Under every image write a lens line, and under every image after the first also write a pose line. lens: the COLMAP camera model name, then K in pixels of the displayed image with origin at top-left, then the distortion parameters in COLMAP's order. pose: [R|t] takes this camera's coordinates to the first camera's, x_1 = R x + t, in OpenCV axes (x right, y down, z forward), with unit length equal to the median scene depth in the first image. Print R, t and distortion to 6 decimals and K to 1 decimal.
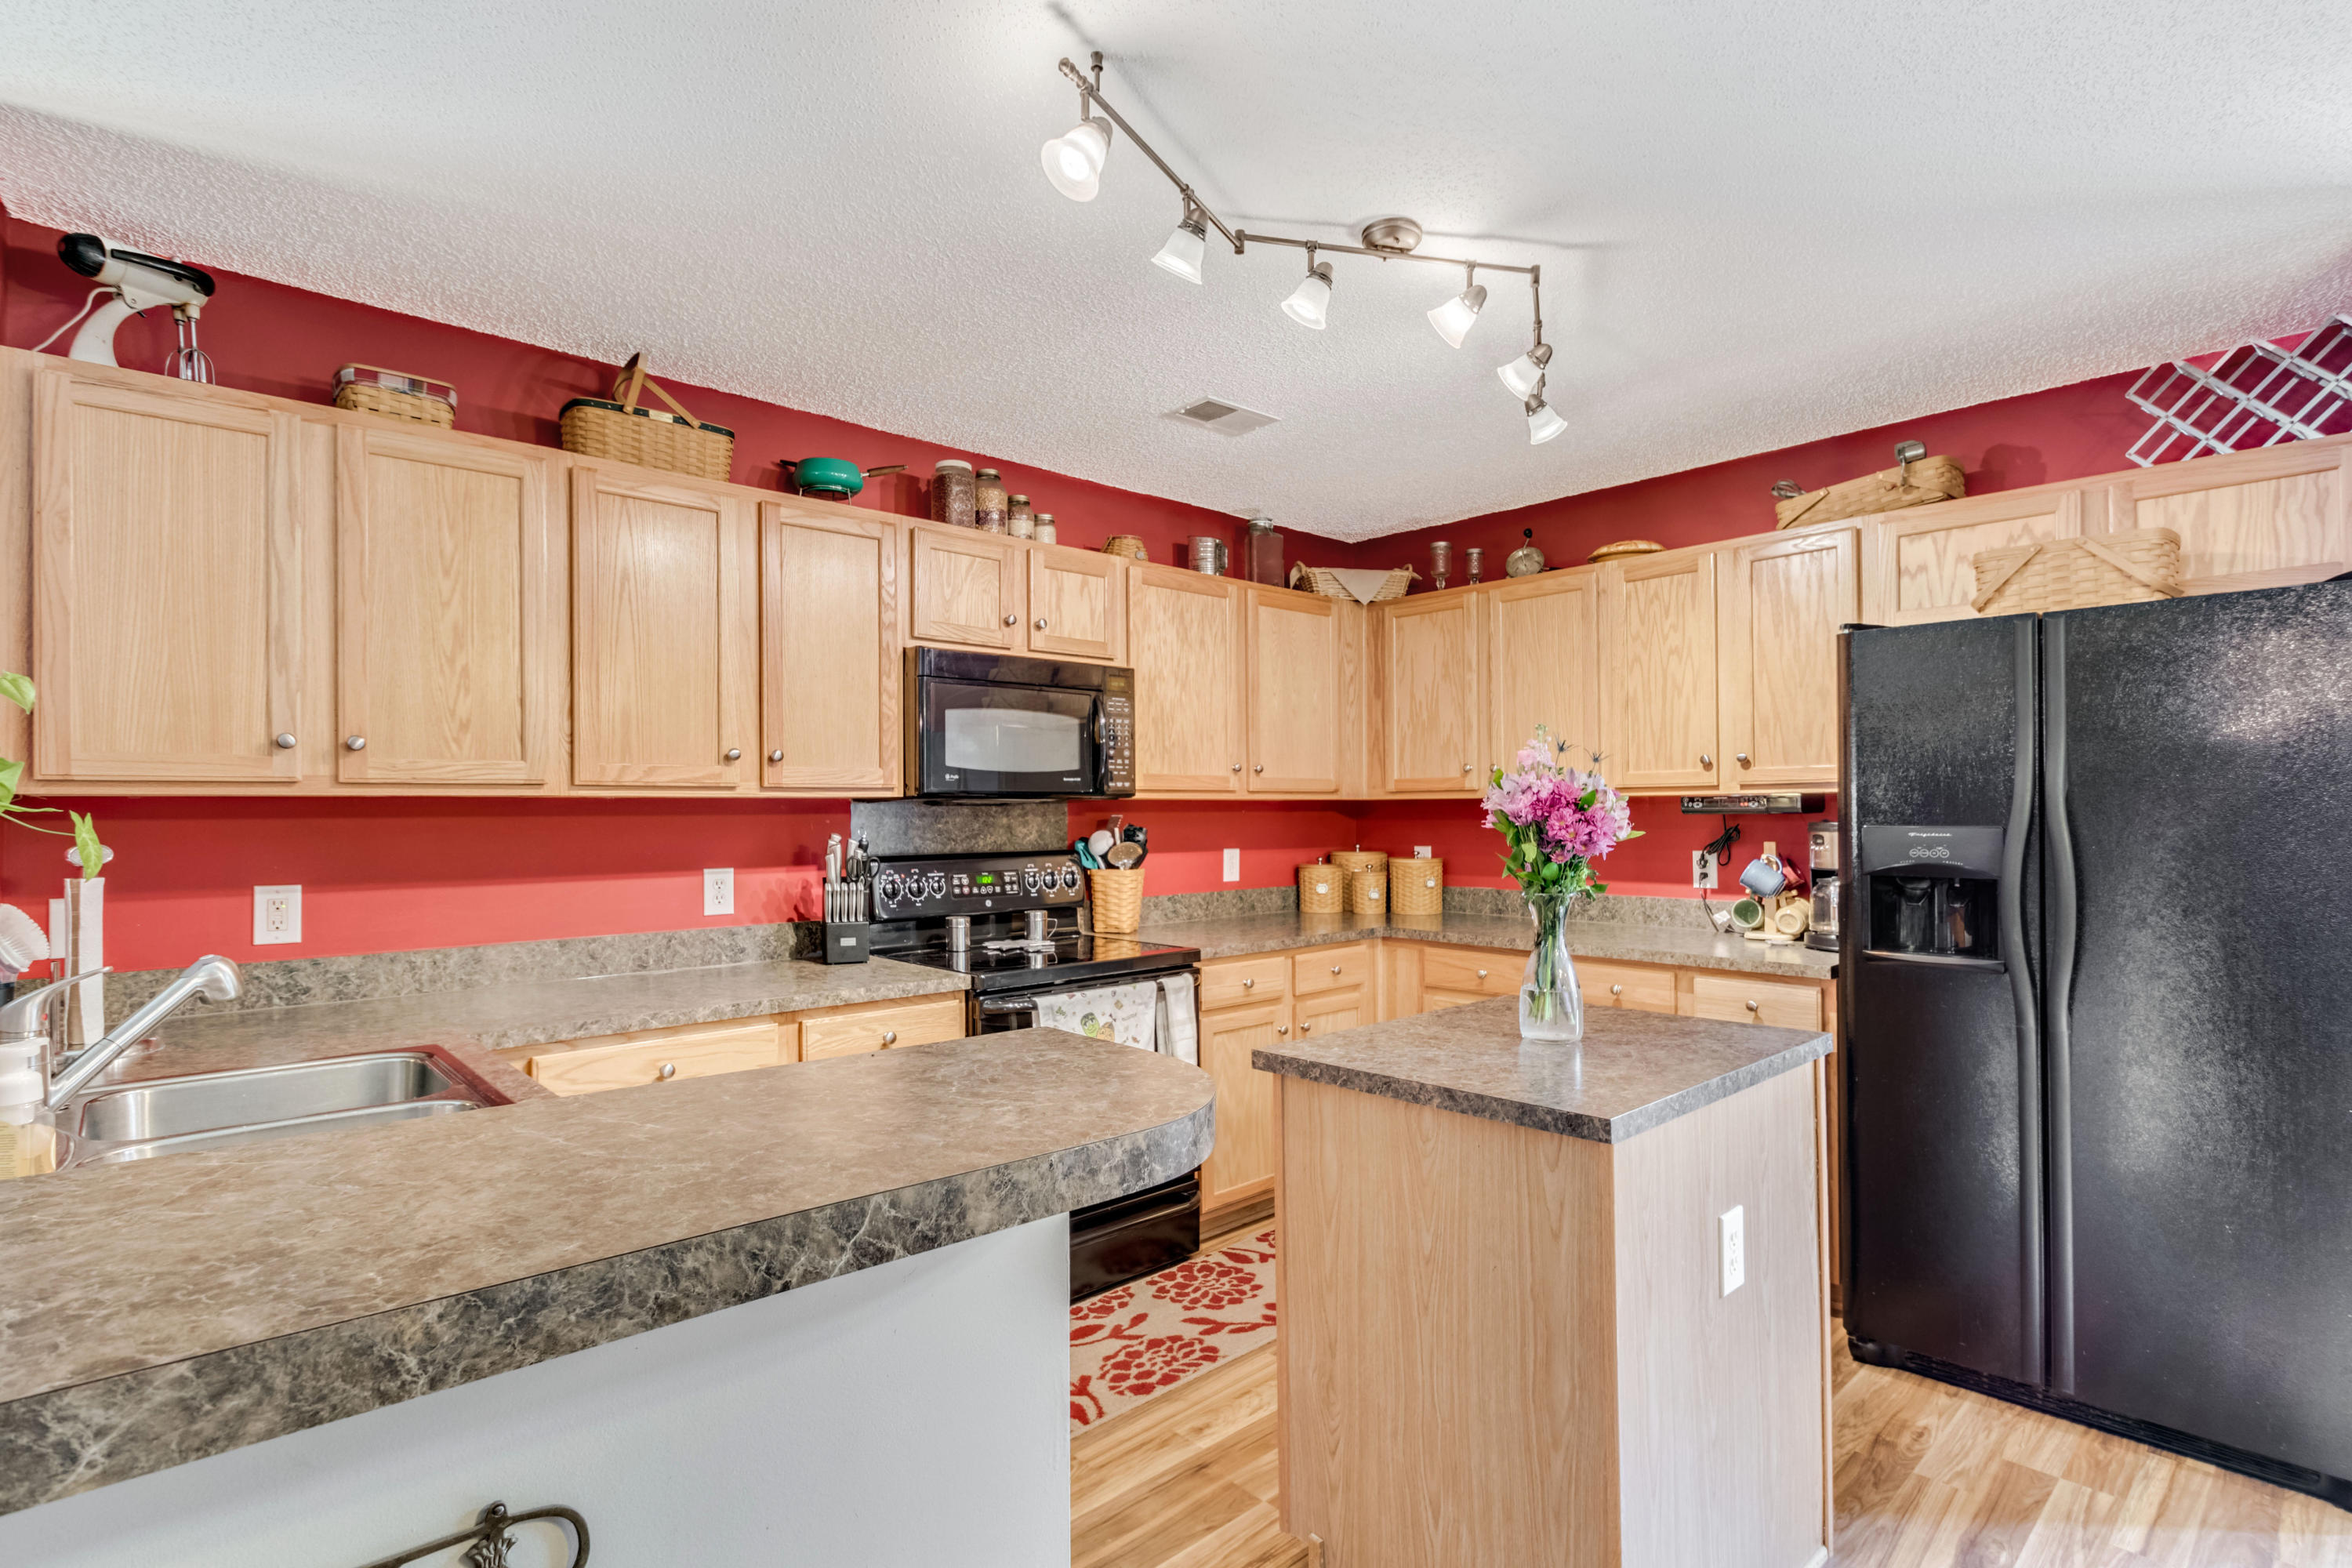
lens RADIAL K [[1129.1, 0, 1180.3], [0, 1129.1, 810.5], [0, 0, 1]] dist [-0.005114, 0.000120]
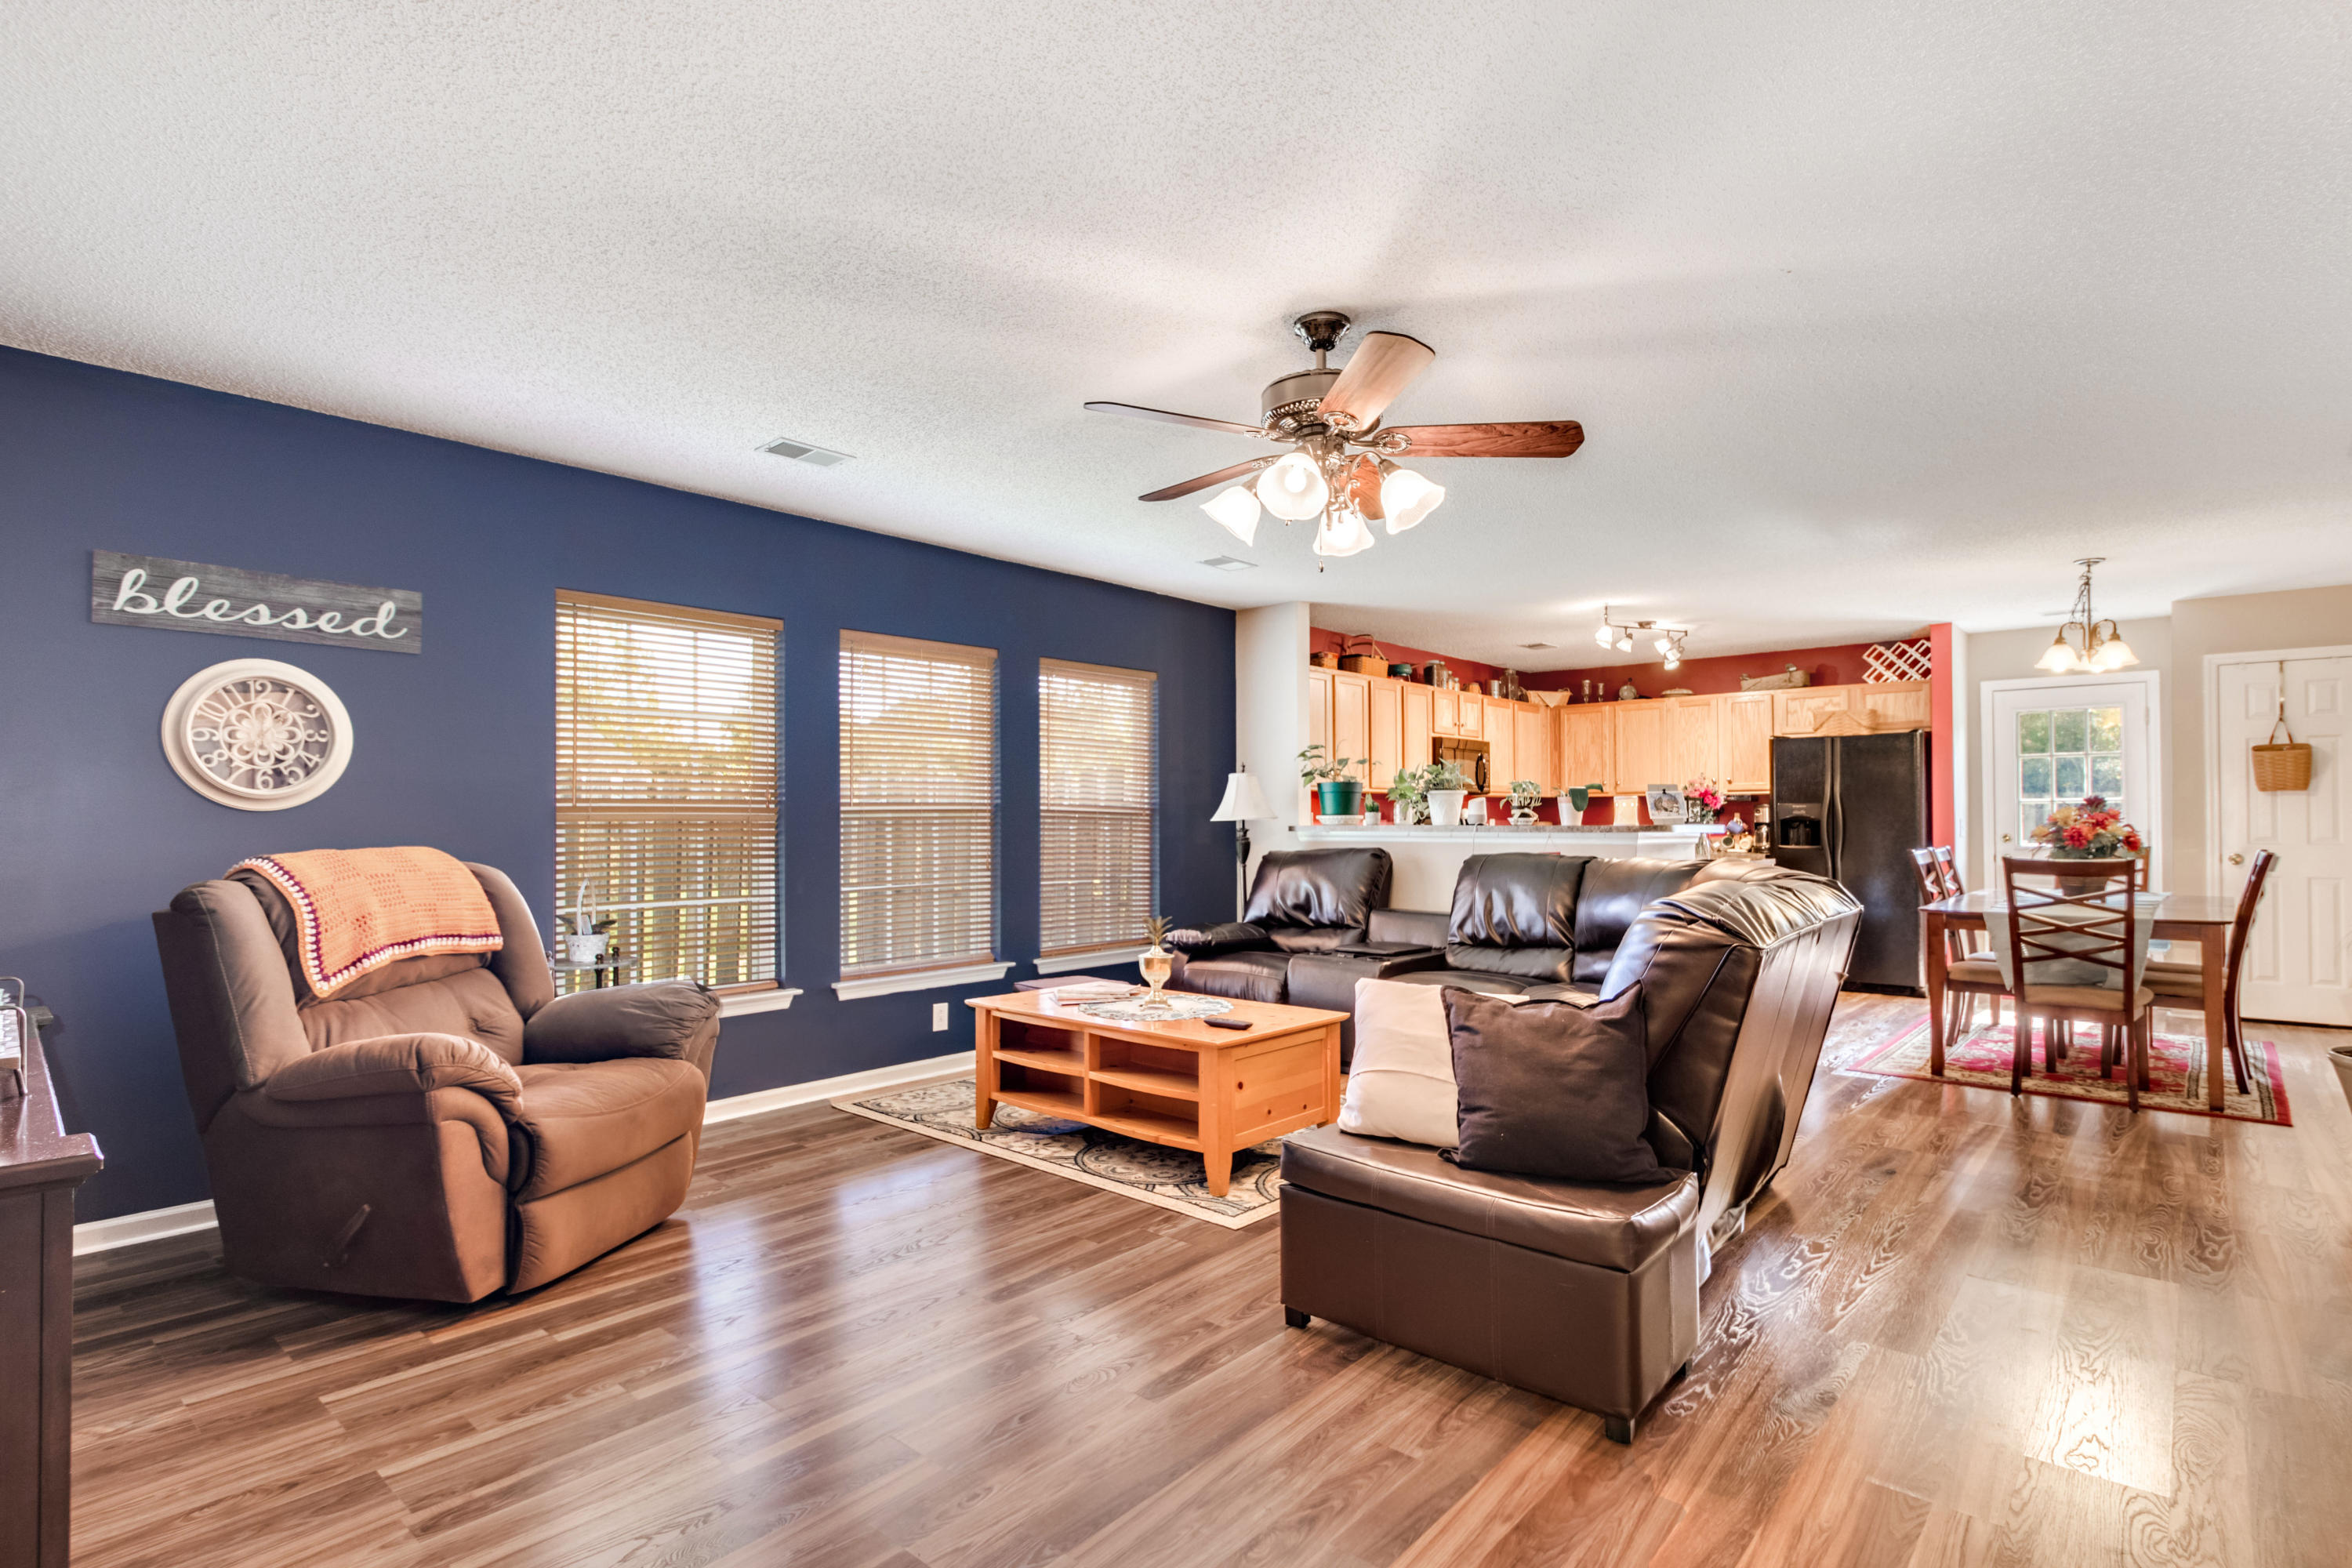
lens RADIAL K [[1129.1, 0, 1180.3], [0, 1129.1, 810.5], [0, 0, 1]] dist [-0.005114, 0.000120]
pose [[0.995531, 0.004693, 0.094320, -1.026788], [-0.003851, 0.999951, -0.009107, 0.052451], [-0.094358, 0.008703, 0.995500, -1.496492]]
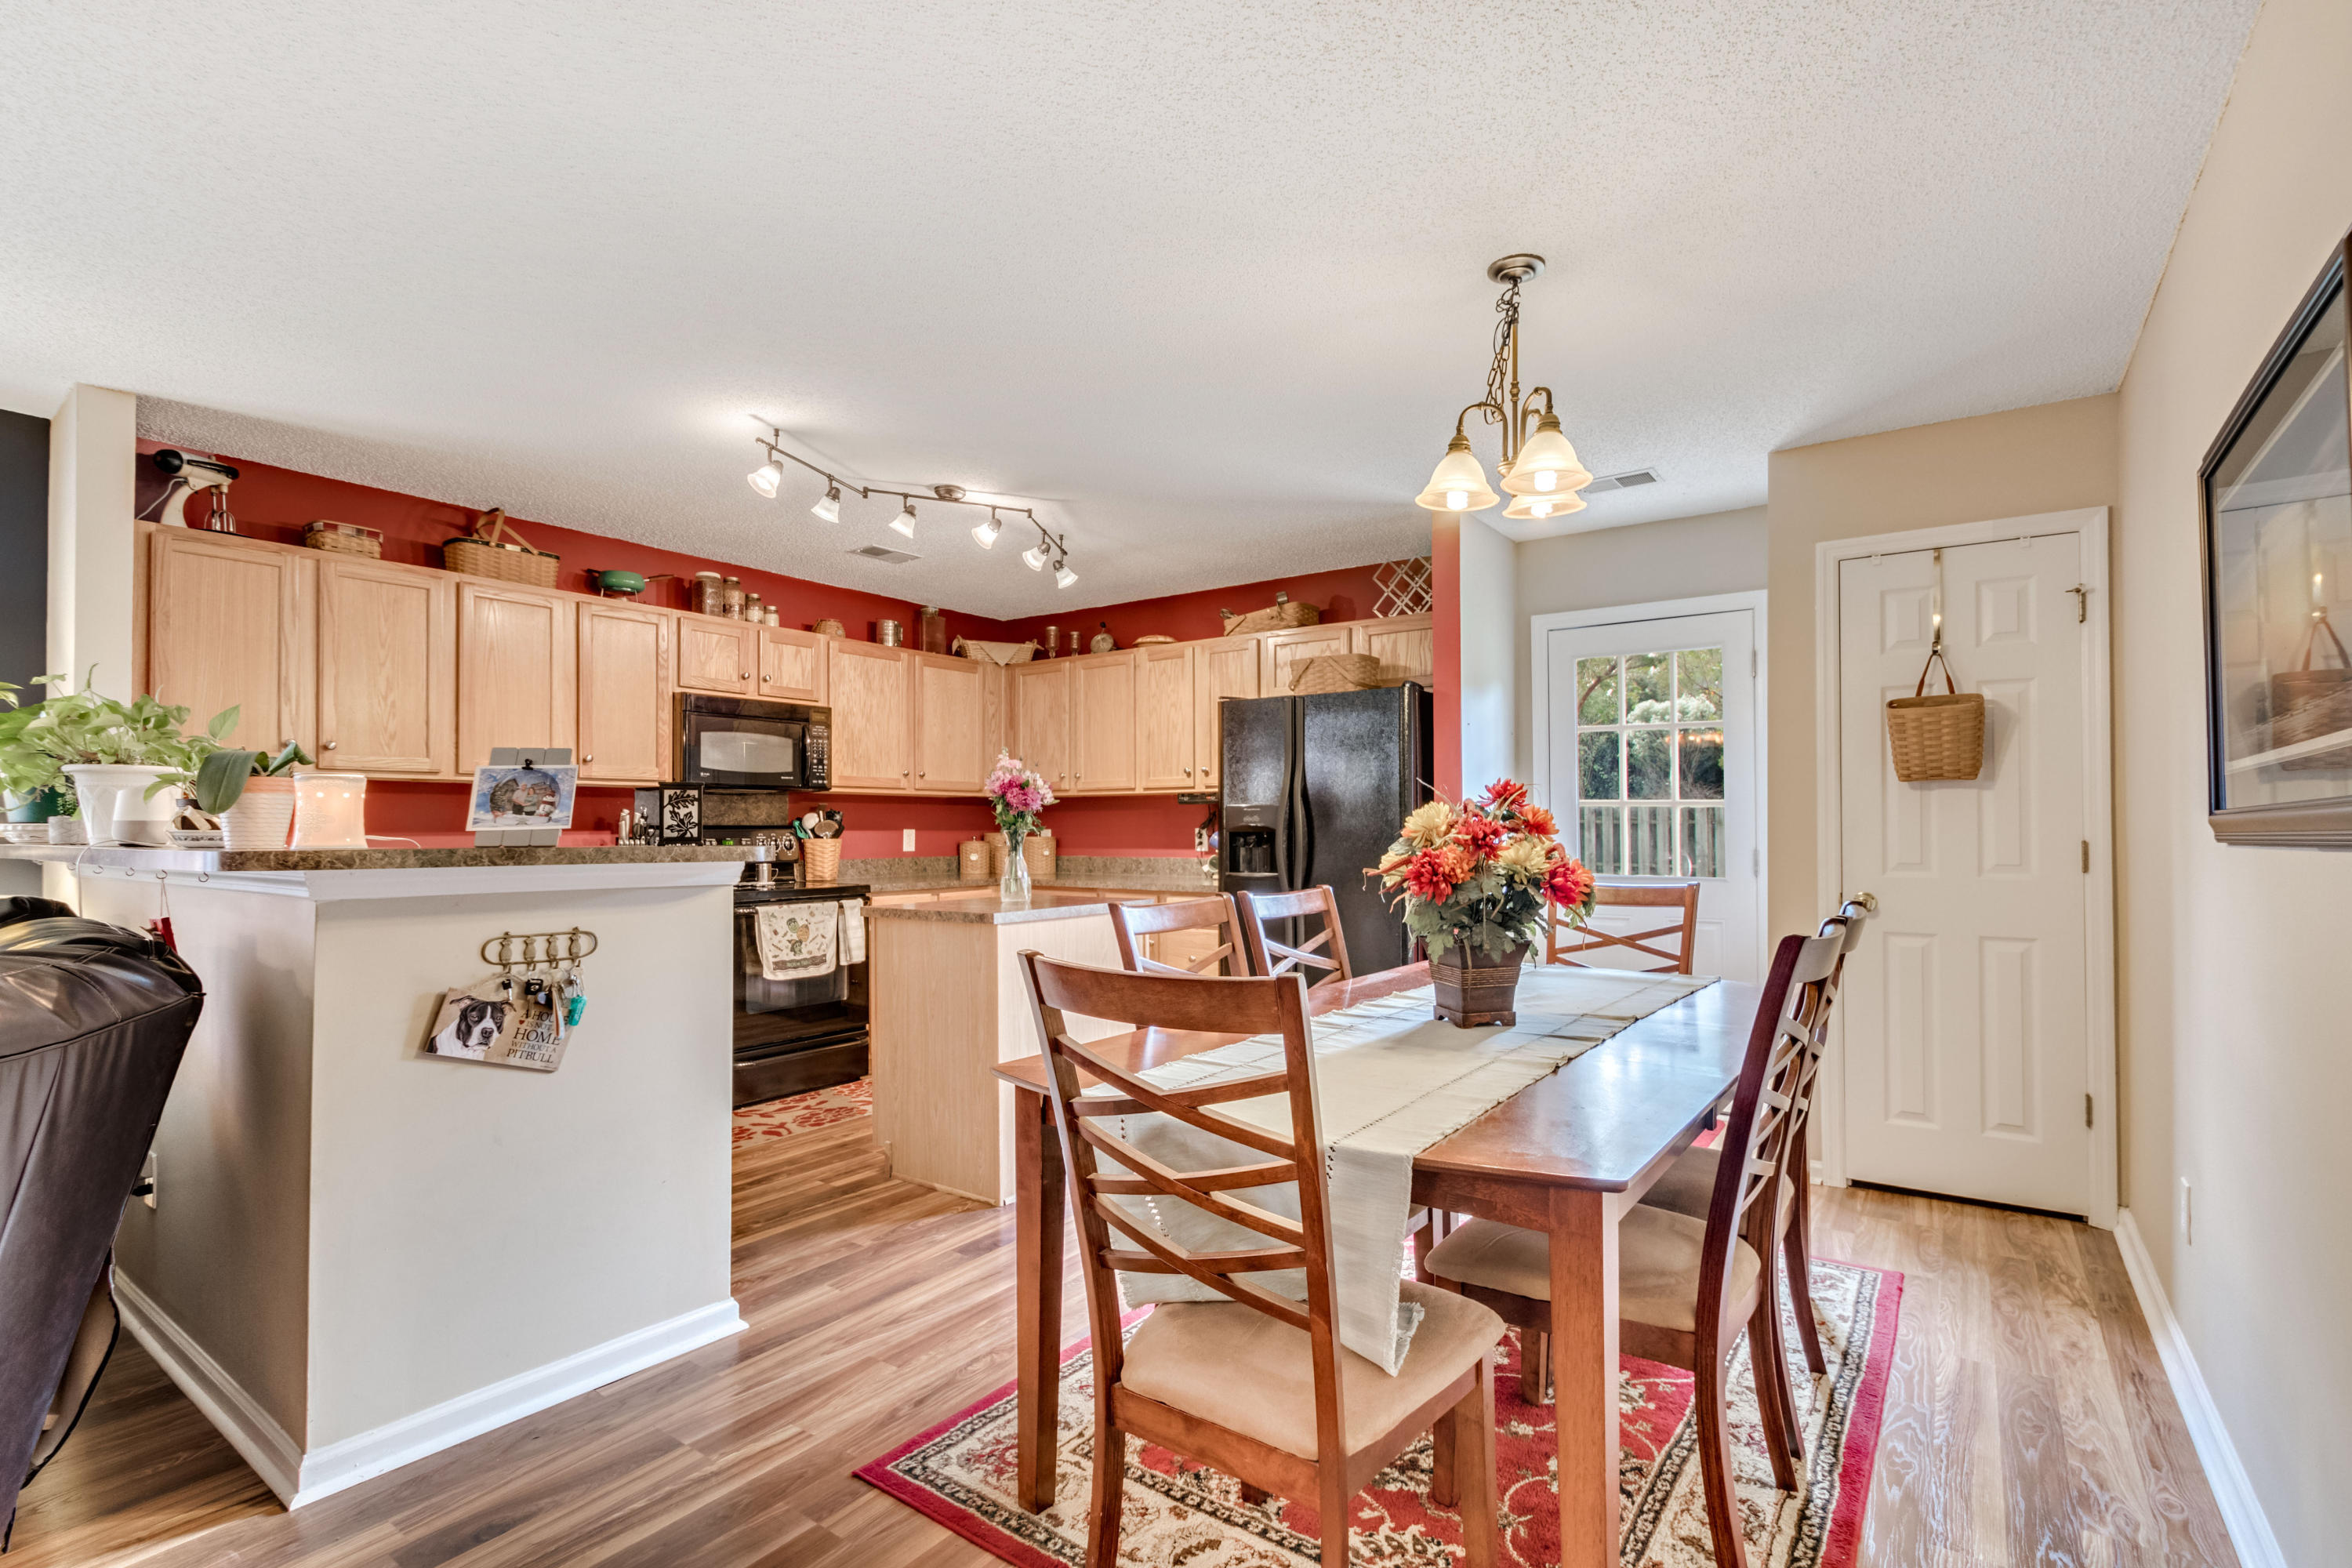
lens RADIAL K [[1081.0, 0, 1174.1], [0, 1081.0, 817.2], [0, 0, 1]] dist [0.004007, 0.000416]
pose [[0.979740, 0.005144, 0.200205, 0.136759], [-0.003198, 0.999945, -0.010038, 0.042583], [-0.200246, 0.009194, 0.979703, -0.608068]]
